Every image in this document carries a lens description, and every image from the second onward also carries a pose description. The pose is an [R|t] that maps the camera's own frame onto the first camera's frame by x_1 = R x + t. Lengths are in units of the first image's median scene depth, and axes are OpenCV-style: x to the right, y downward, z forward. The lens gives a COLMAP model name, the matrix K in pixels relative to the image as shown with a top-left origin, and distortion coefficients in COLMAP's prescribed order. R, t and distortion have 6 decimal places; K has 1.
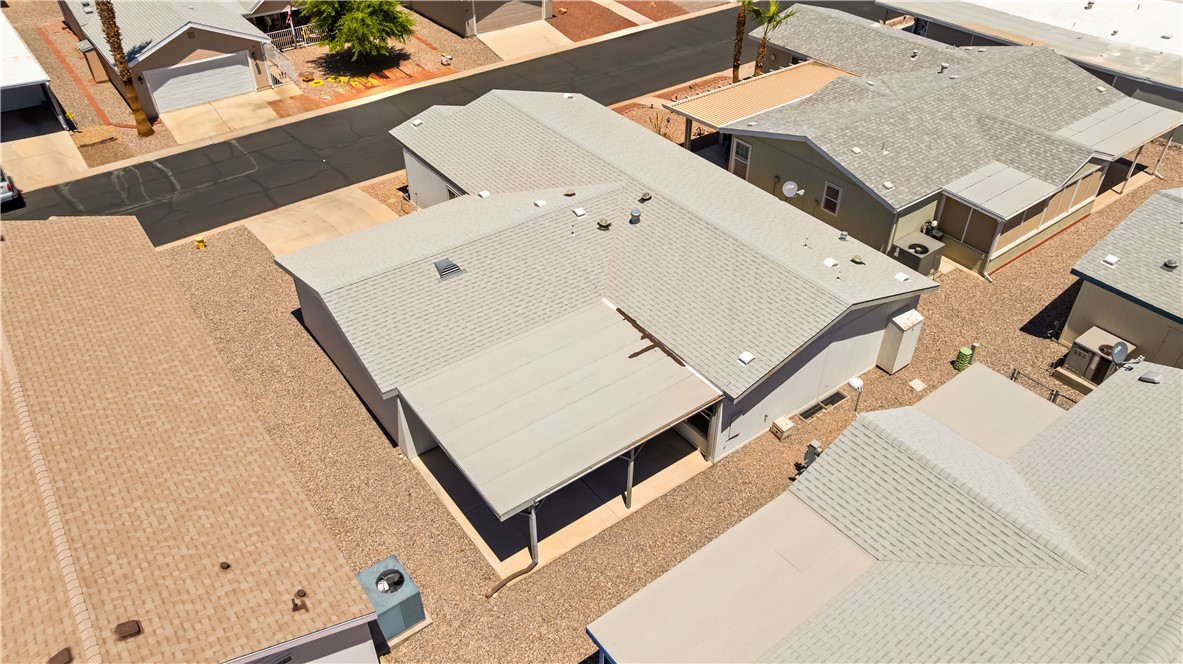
lens RADIAL K [[817.4, 0, 596.2], [0, 817.4, 331.5], [0, 0, 1]] dist [-0.009406, -0.002051]
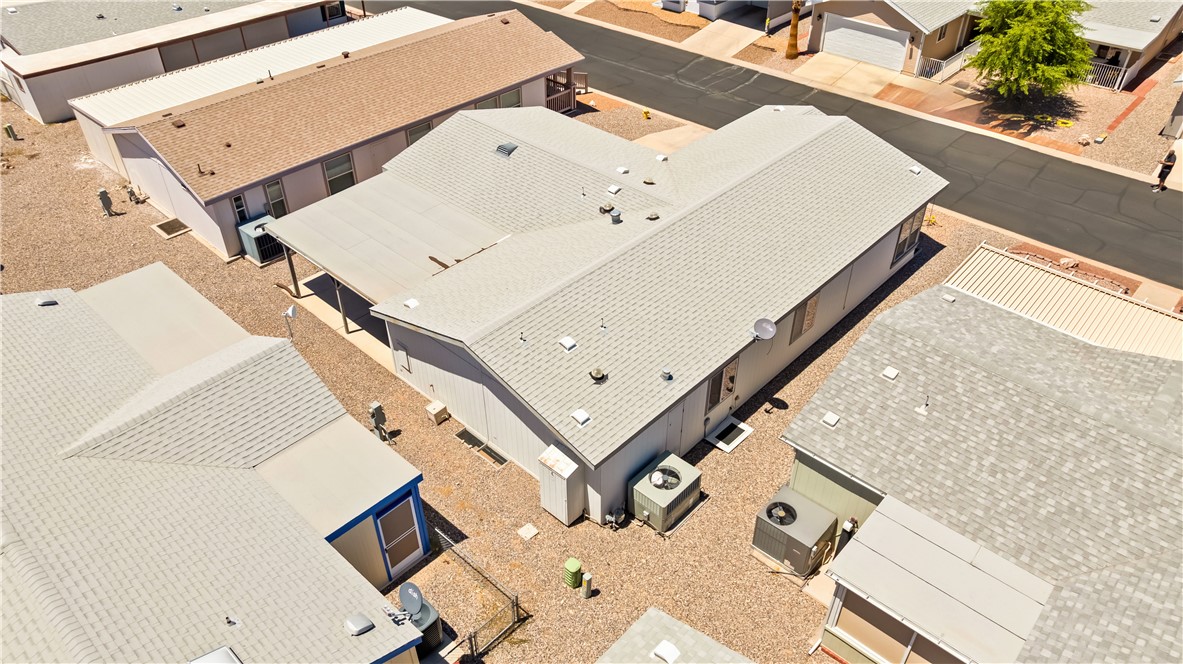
lens RADIAL K [[817.4, 0, 596.2], [0, 817.4, 331.5], [0, 0, 1]] dist [-0.009406, -0.002051]
pose [[0.190484, 0.608048, -0.770710, 0.556989], [-0.607649, 0.689639, 0.393905, -0.264299], [0.771025, 0.393288, 0.500844, 0.343258]]
